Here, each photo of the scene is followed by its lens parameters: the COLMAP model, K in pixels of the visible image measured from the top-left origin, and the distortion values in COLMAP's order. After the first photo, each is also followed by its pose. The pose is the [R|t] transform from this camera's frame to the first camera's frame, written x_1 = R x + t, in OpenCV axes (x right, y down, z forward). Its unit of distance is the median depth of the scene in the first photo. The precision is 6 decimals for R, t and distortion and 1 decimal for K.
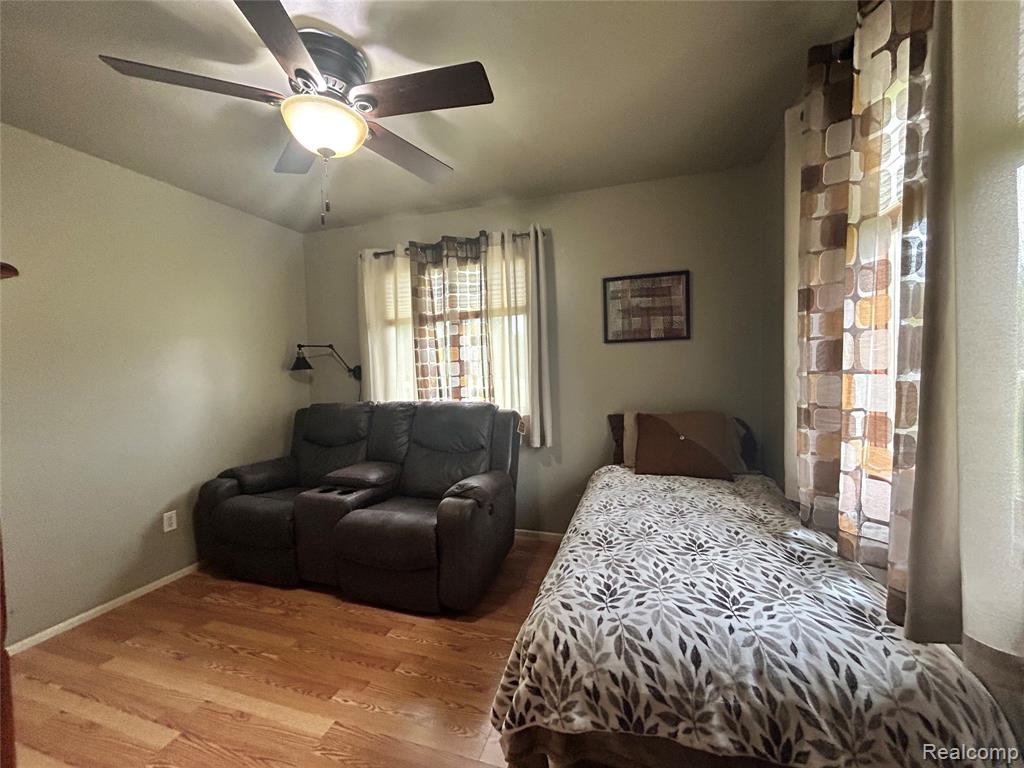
lens RADIAL K [[418.5, 0, 512.0], [0, 418.5, 384.0], [0, 0, 1]] dist [-0.001369, 0.000133]
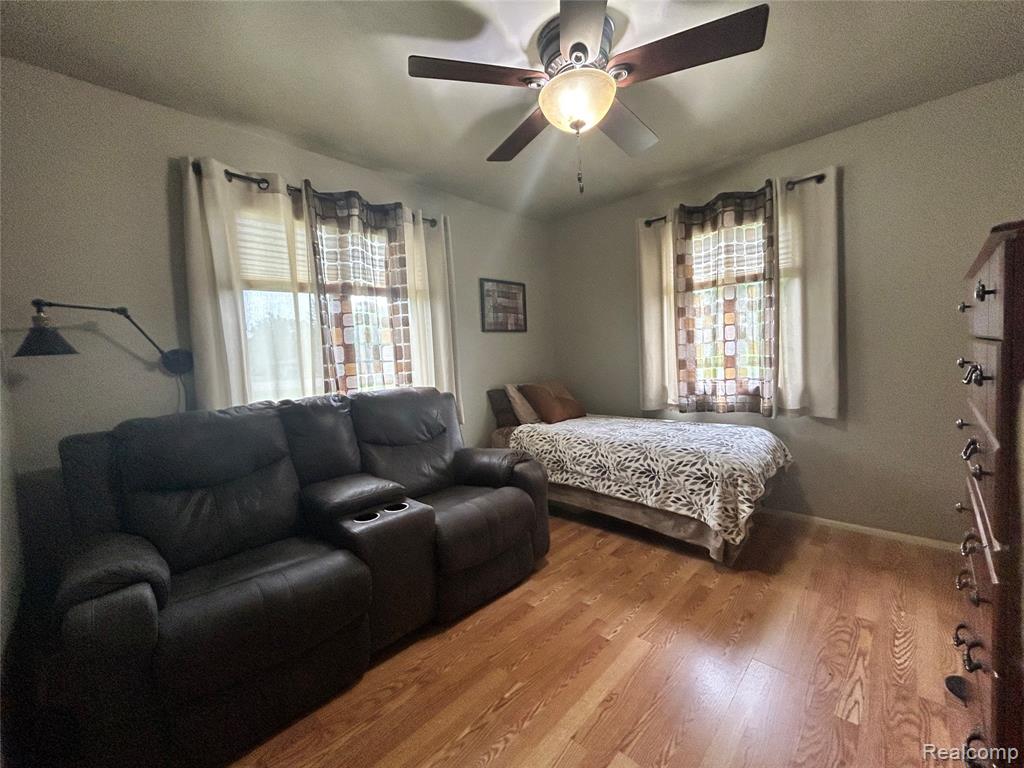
lens RADIAL K [[418.5, 0, 512.0], [0, 418.5, 384.0], [0, 0, 1]] dist [-0.001369, 0.000133]
pose [[0.433921, -0.054211, 0.899319, -0.868287], [0.076822, 0.996779, 0.023019, 0.032319], [-0.897670, 0.059099, 0.436688, 0.423385]]
